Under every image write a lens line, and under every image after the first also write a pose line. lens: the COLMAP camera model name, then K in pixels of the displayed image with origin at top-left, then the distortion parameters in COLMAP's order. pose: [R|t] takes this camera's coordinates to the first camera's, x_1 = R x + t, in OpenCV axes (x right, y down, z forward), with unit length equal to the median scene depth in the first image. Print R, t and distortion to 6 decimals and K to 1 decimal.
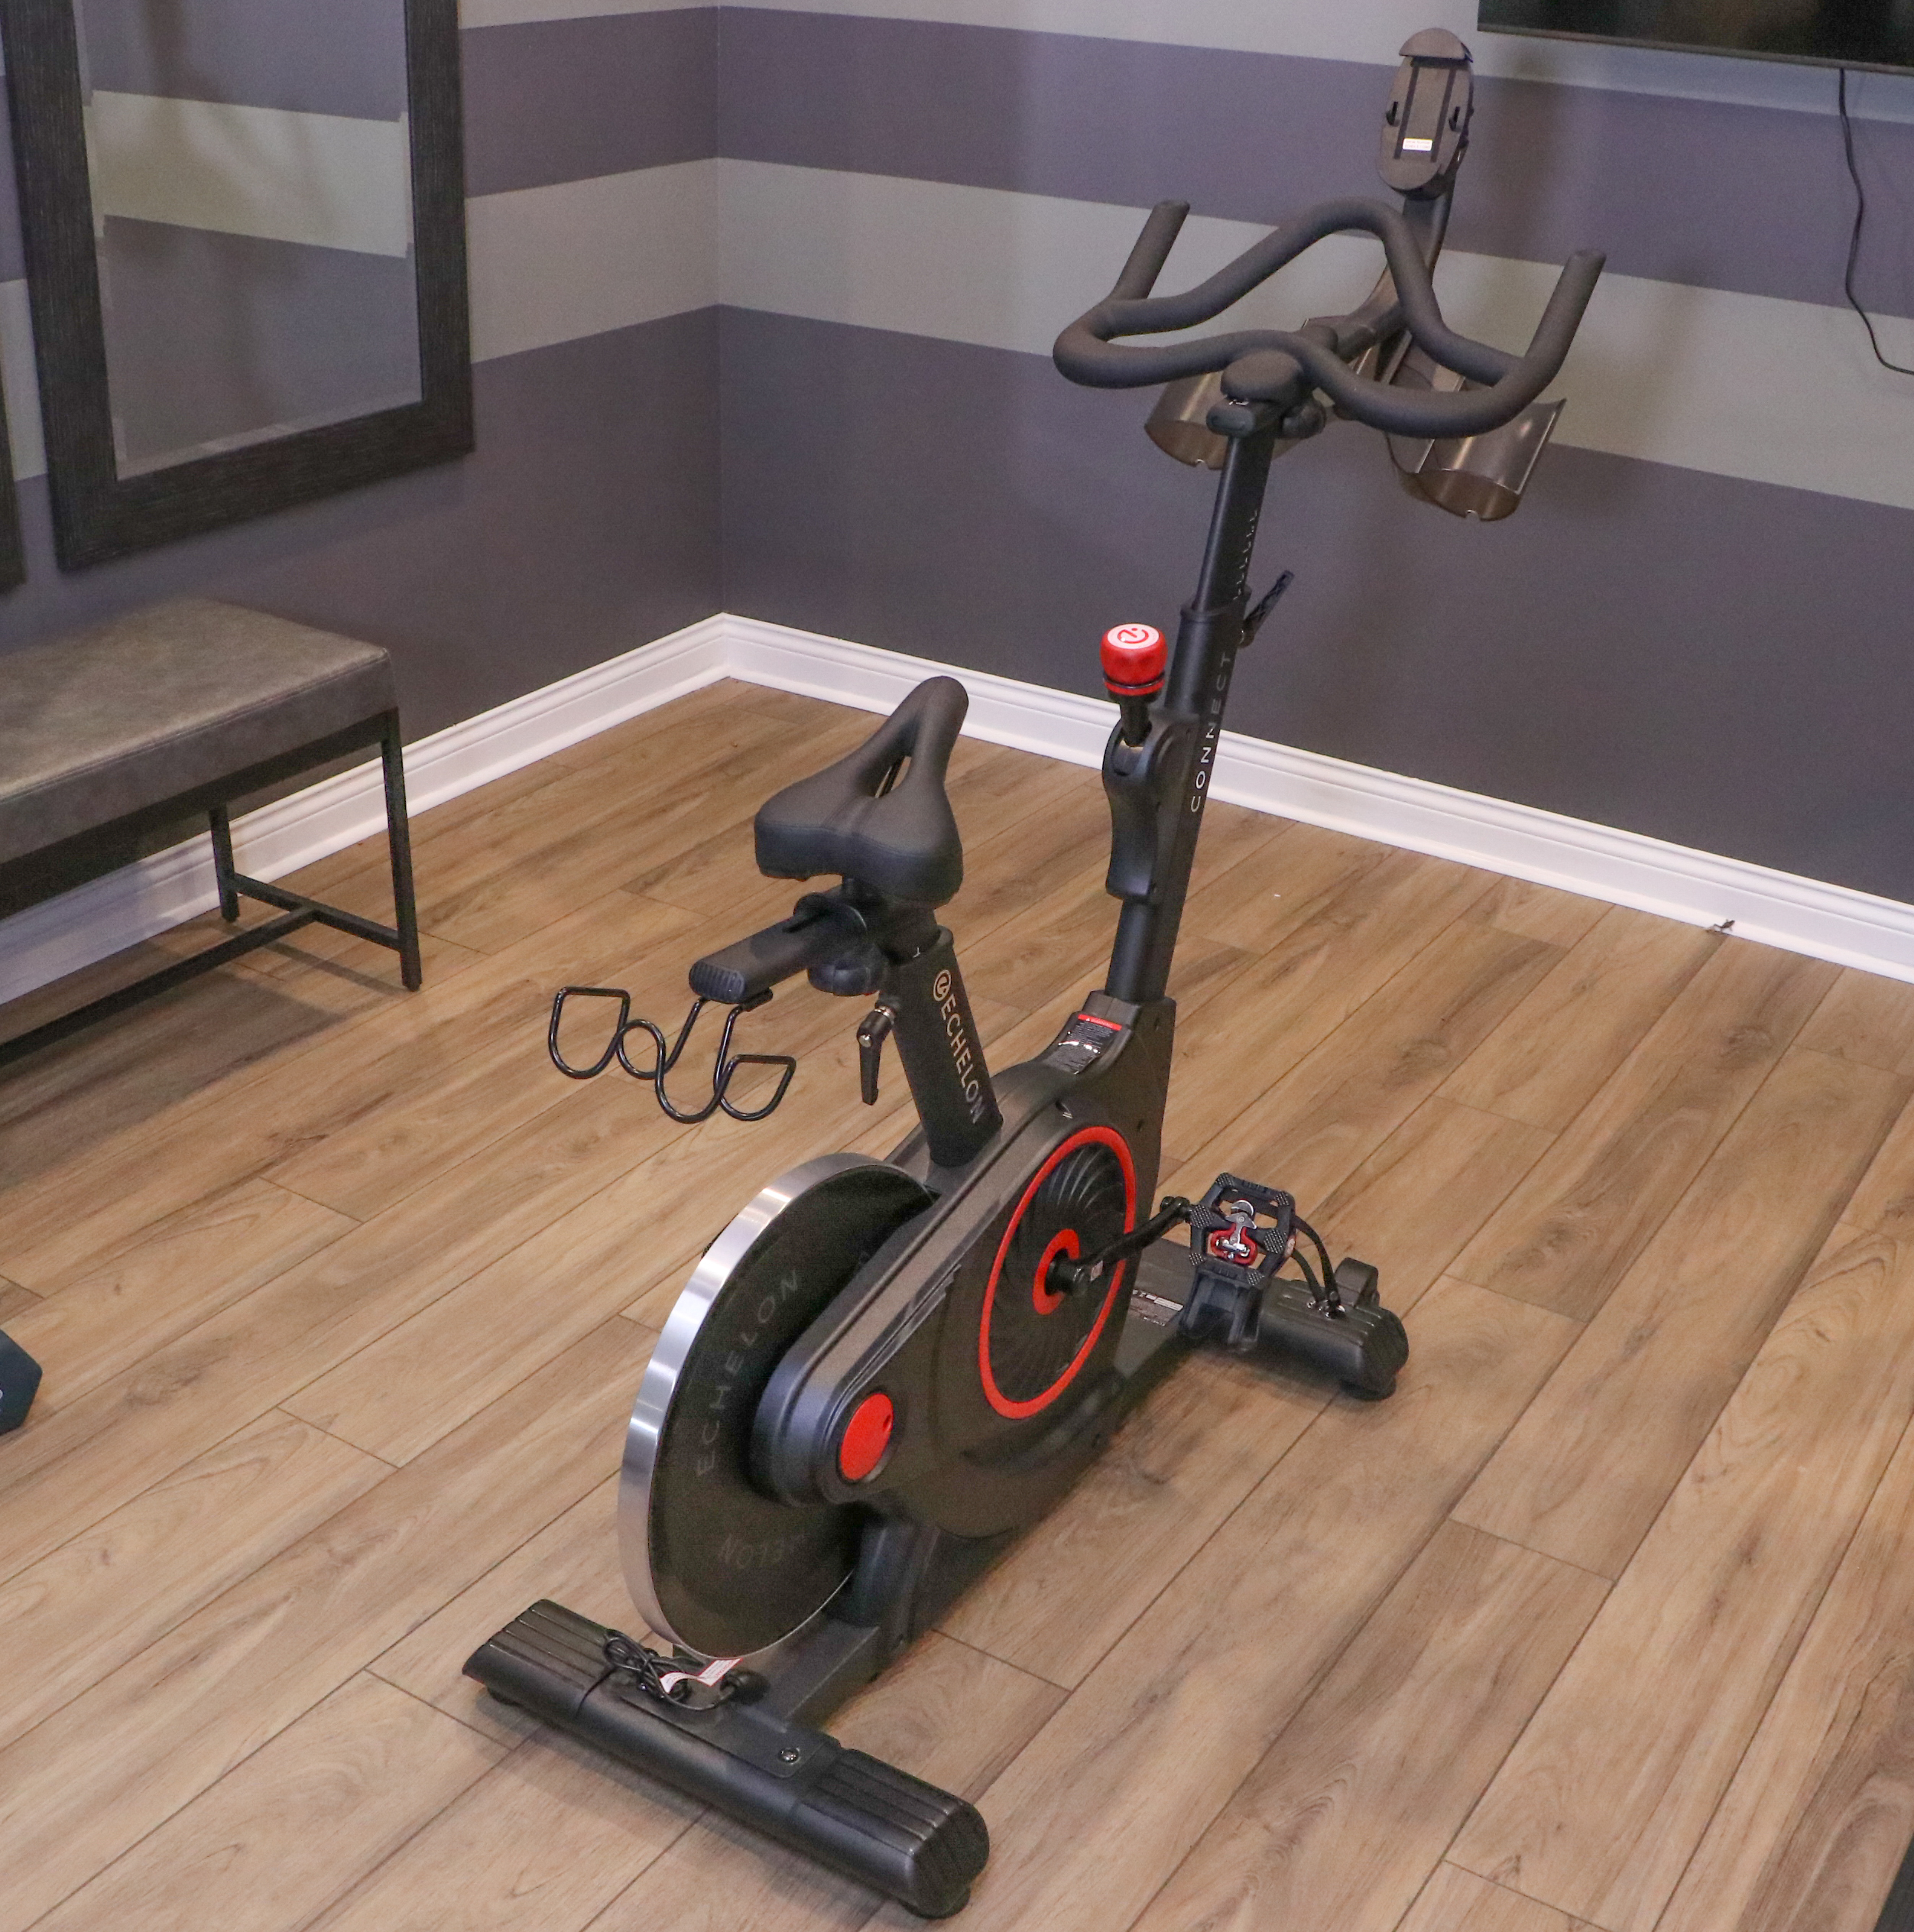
lens RADIAL K [[2449.8, 0, 957.0], [0, 2449.8, 966.0], [0, 0, 1]] dist [-0.141335, 0.005884]
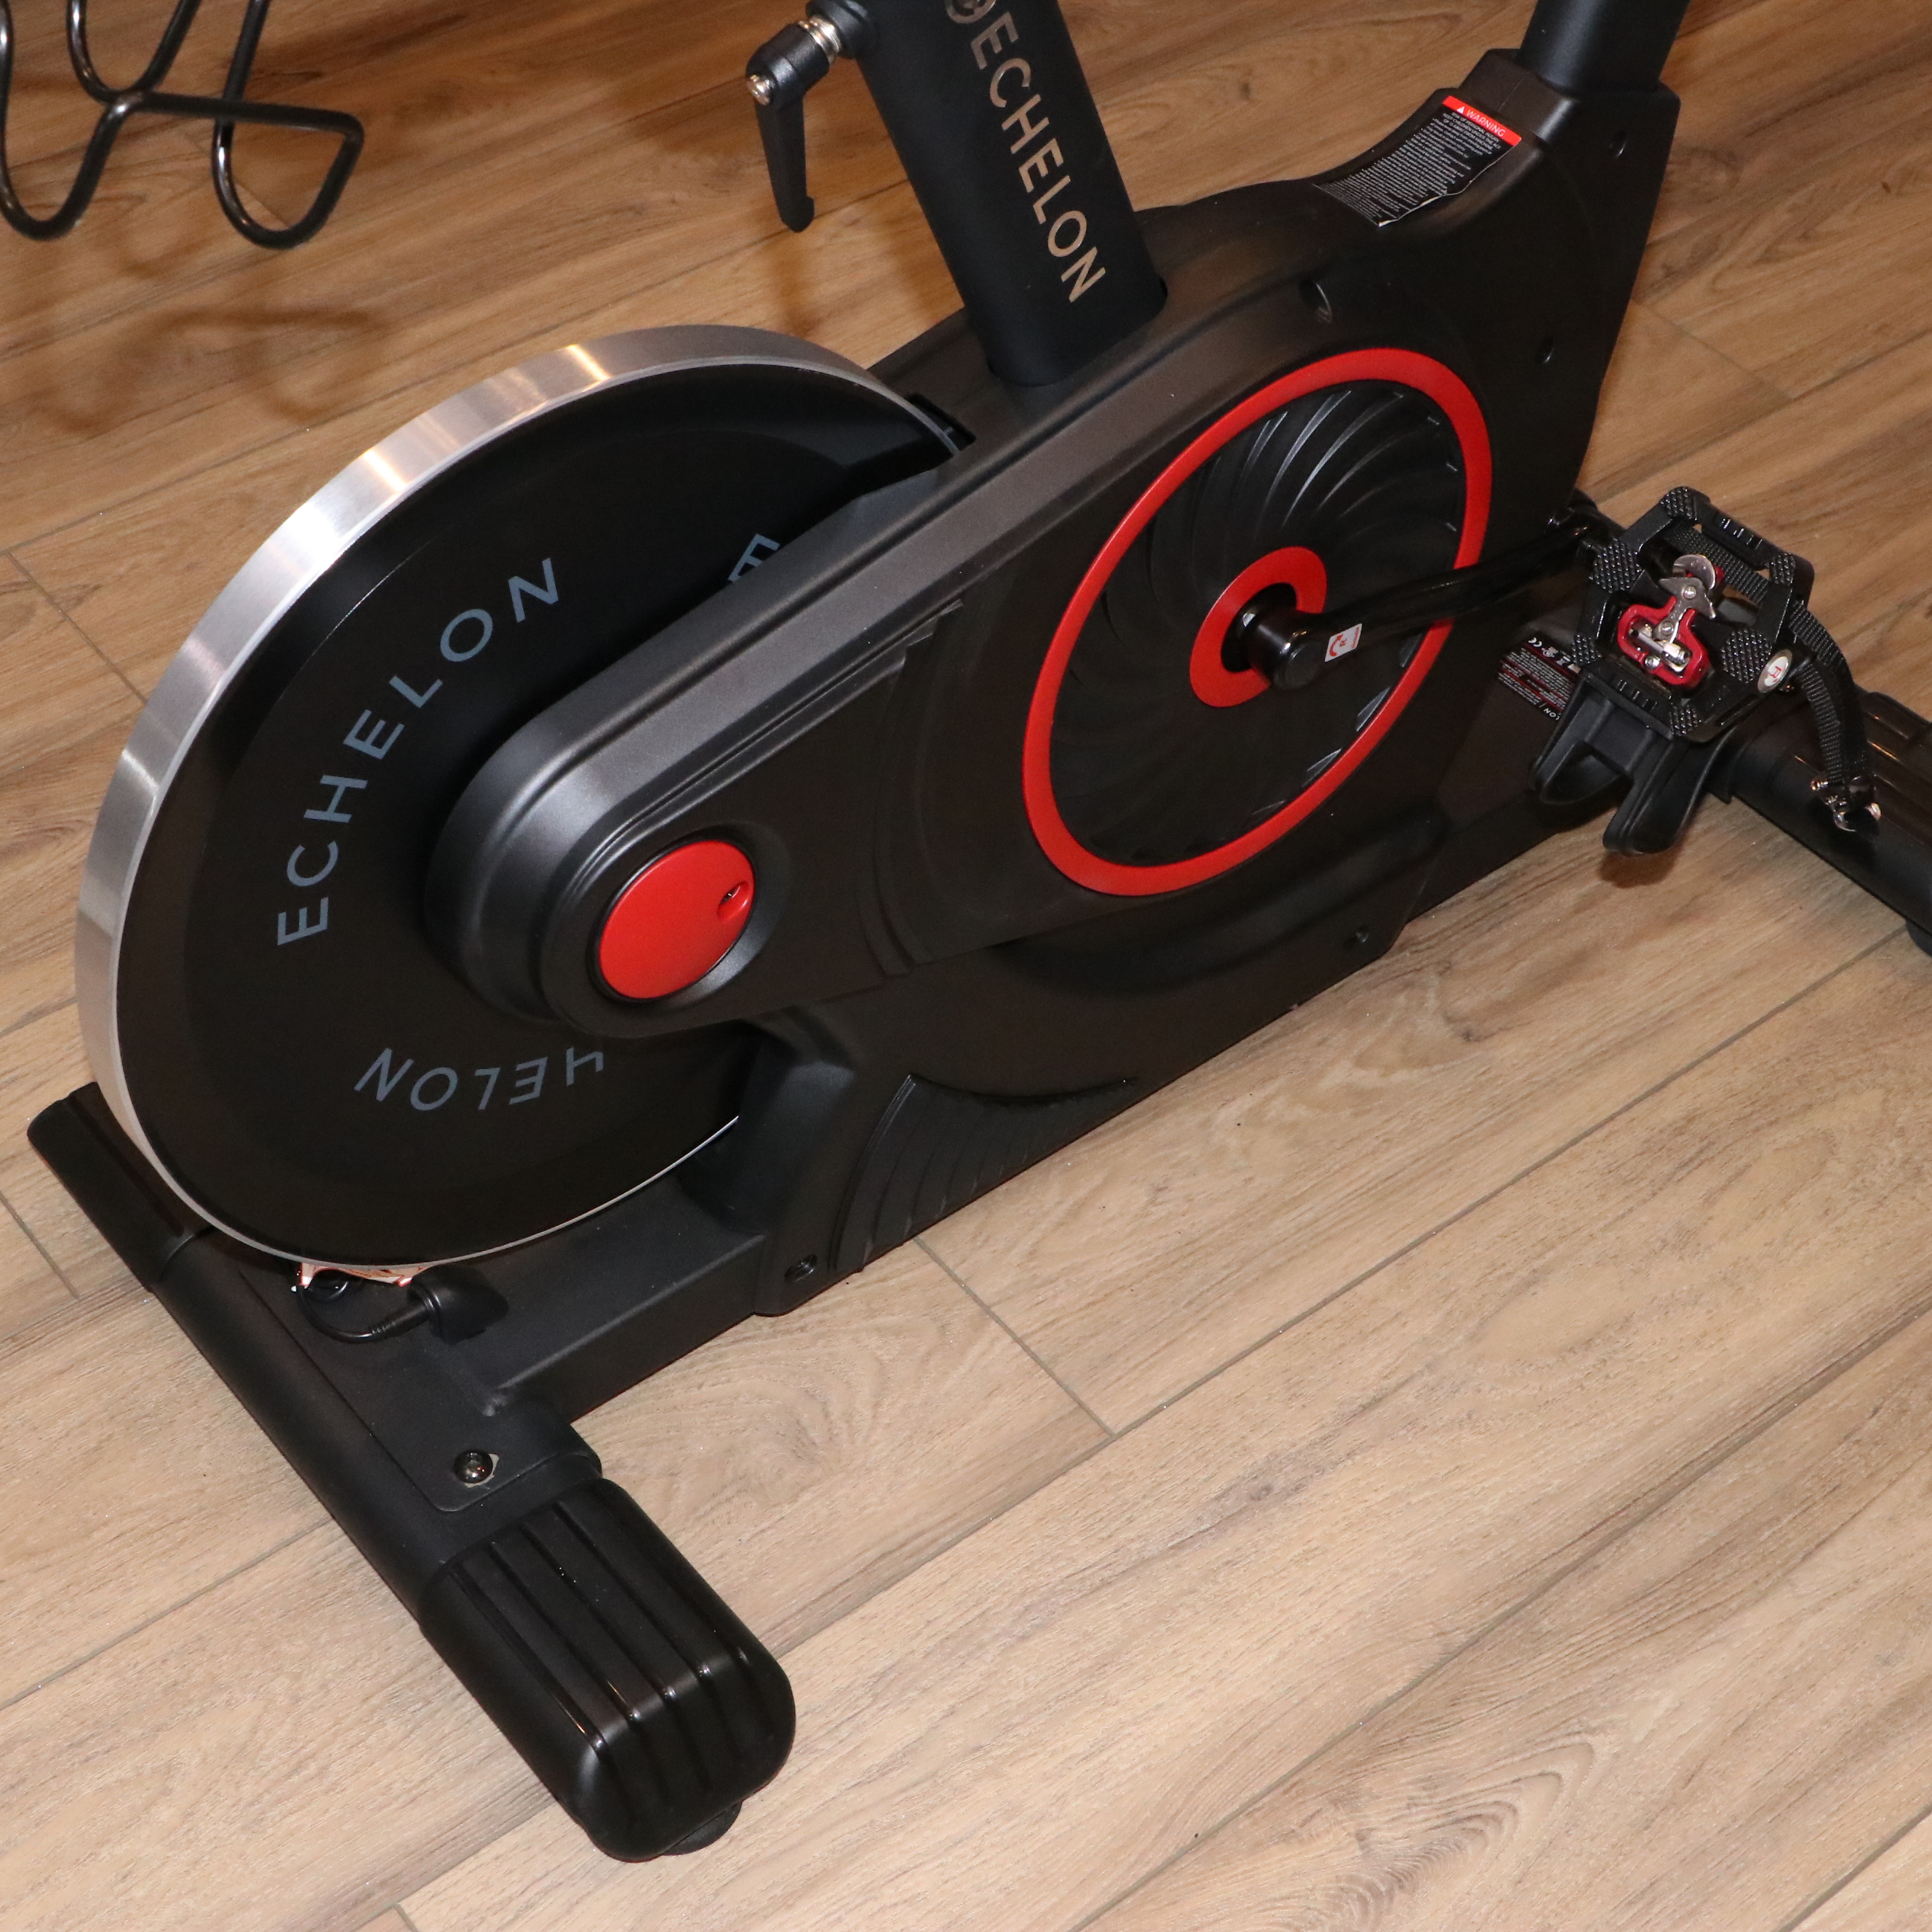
lens RADIAL K [[3284.9, 0, 966.0], [0, 3284.9, 966.0], [0, 0, 1]] dist [-0.044748, -0.013400]
pose [[0.950031, 0.227983, -0.213224, 0.143056], [-0.148097, 0.930491, 0.335043, -0.022970], [0.274787, -0.286724, 0.917759, 0.375553]]
